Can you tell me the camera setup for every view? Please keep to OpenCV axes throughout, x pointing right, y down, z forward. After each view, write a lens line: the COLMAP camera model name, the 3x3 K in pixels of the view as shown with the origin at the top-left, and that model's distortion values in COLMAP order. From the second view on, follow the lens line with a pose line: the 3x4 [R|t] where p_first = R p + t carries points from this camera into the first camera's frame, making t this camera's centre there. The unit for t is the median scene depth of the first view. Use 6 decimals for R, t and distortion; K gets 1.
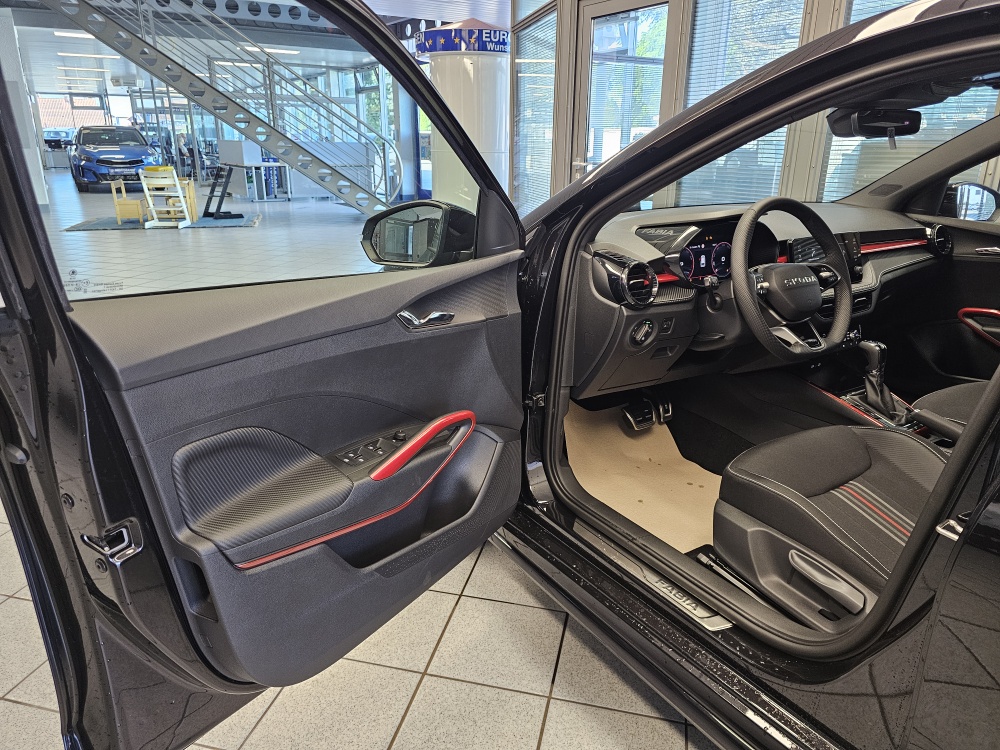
lens RADIAL K [[672.1, 0, 502.7], [0, 672.1, 363.9], [0, 0, 1]] dist [0.021240, -0.004247]
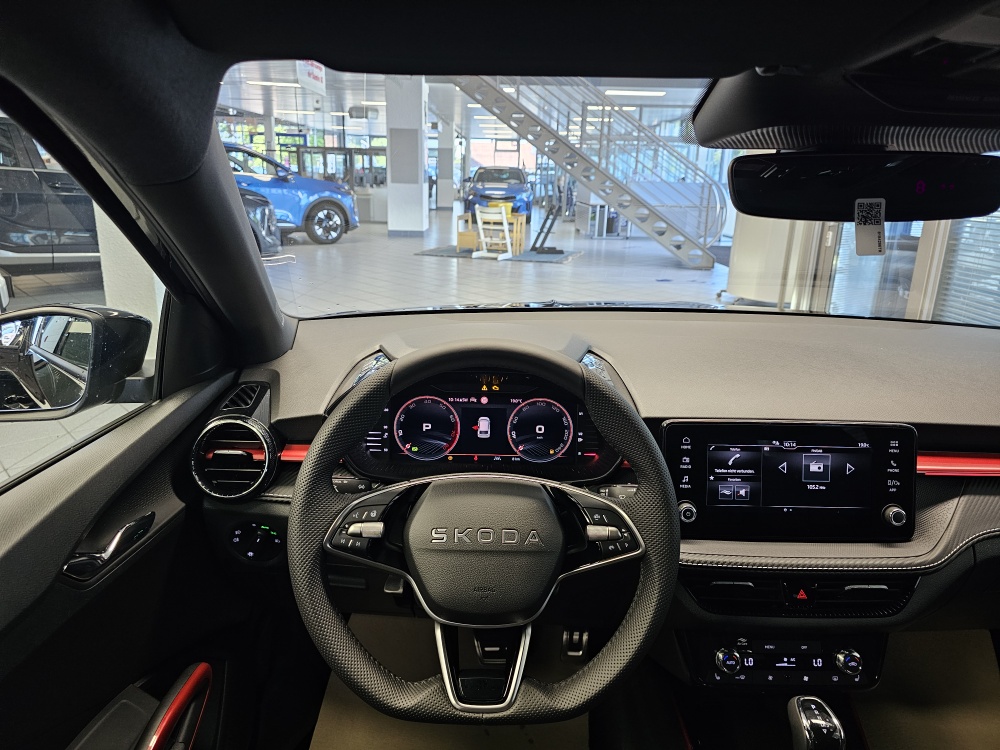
lens RADIAL K [[671.3, 0, 487.7], [0, 671.3, 361.1], [0, 0, 1]] dist [0.078176, -0.109977]
pose [[0.836800, 0.157402, -0.524396, 0.443066], [-0.187139, 0.982326, -0.003772, -0.157086], [0.514534, 0.101291, 0.851466, 0.416655]]
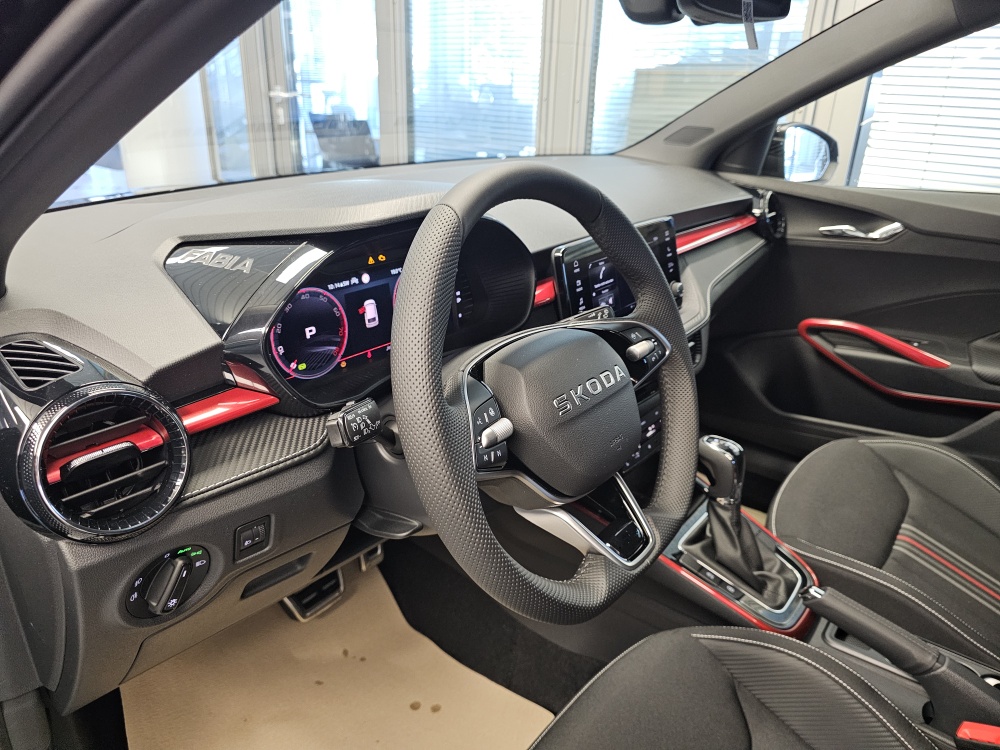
lens RADIAL K [[695.7, 0, 500.0], [0, 695.7, 375.0], [0, 0, 1]] dist [0.006311, 0.000028]
pose [[0.949362, -0.105605, 0.295906, 0.186553], [0.079633, 0.991944, 0.098521, -0.116513], [-0.303926, -0.069968, 0.950123, 0.432740]]
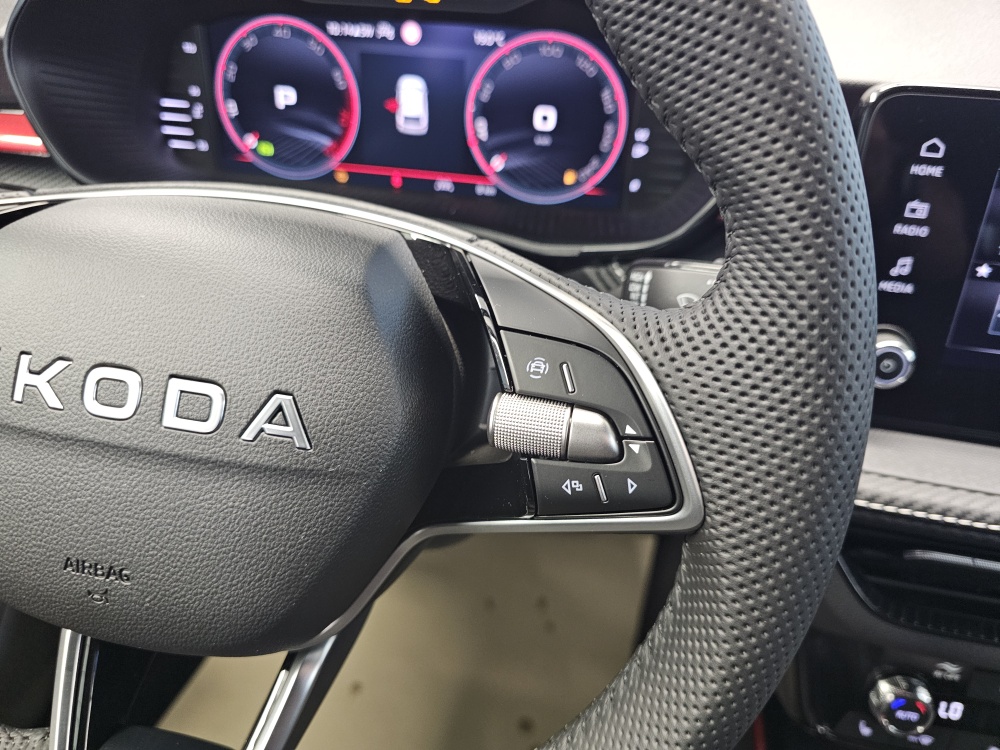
lens RADIAL K [[711.7, 0, 506.0], [0, 711.7, 374.3], [0, 0, 1]] dist [0.003641, -0.036397]
pose [[0.711849, 0.413668, -0.567583, 0.380748], [-0.240665, 0.902883, 0.356207, -0.126723], [0.659812, -0.116968, 0.742271, 0.643840]]
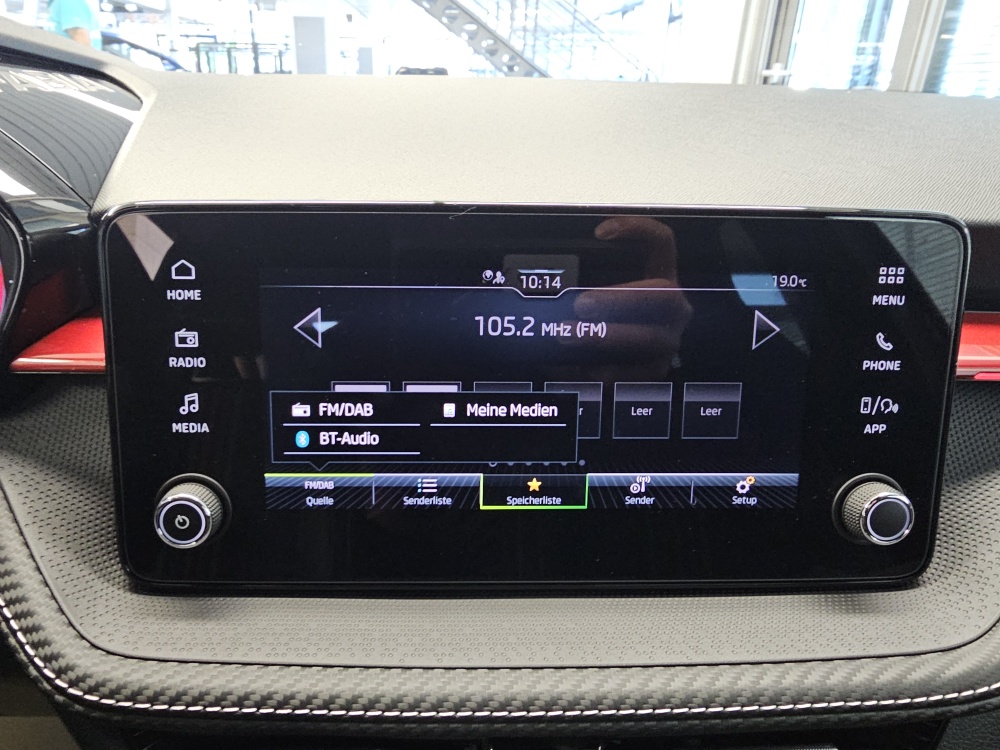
lens RADIAL K [[686.7, 0, 437.7], [0, 686.7, 378.4], [0, 0, 1]] dist [-0.001831, -0.001346]
pose [[0.848091, 0.219111, -0.482423, 0.435977], [-0.178151, 0.975401, 0.129831, -0.140867], [0.499003, -0.024165, 0.866263, 0.717693]]
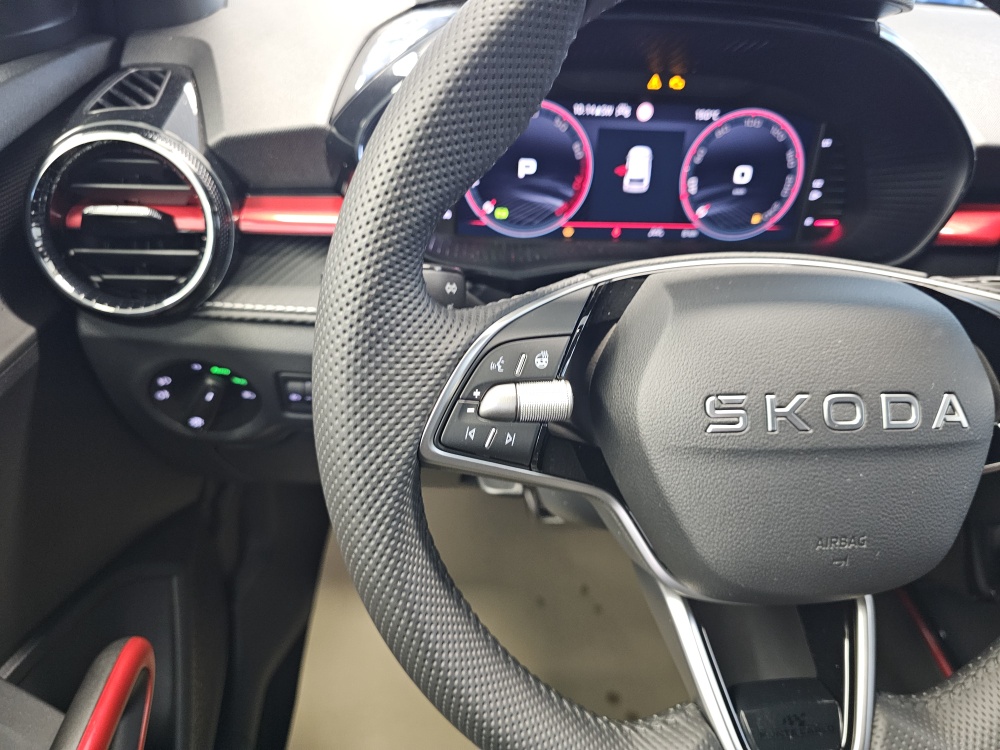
lens RADIAL K [[697.2, 0, 497.4], [0, 697.2, 372.5], [0, 0, 1]] dist [0.003240, -0.032407]
pose [[0.888916, 0.287923, -0.356270, 0.286794], [-0.195504, 0.941835, 0.273358, -0.109322], [0.414254, -0.173341, 0.893503, 0.548621]]
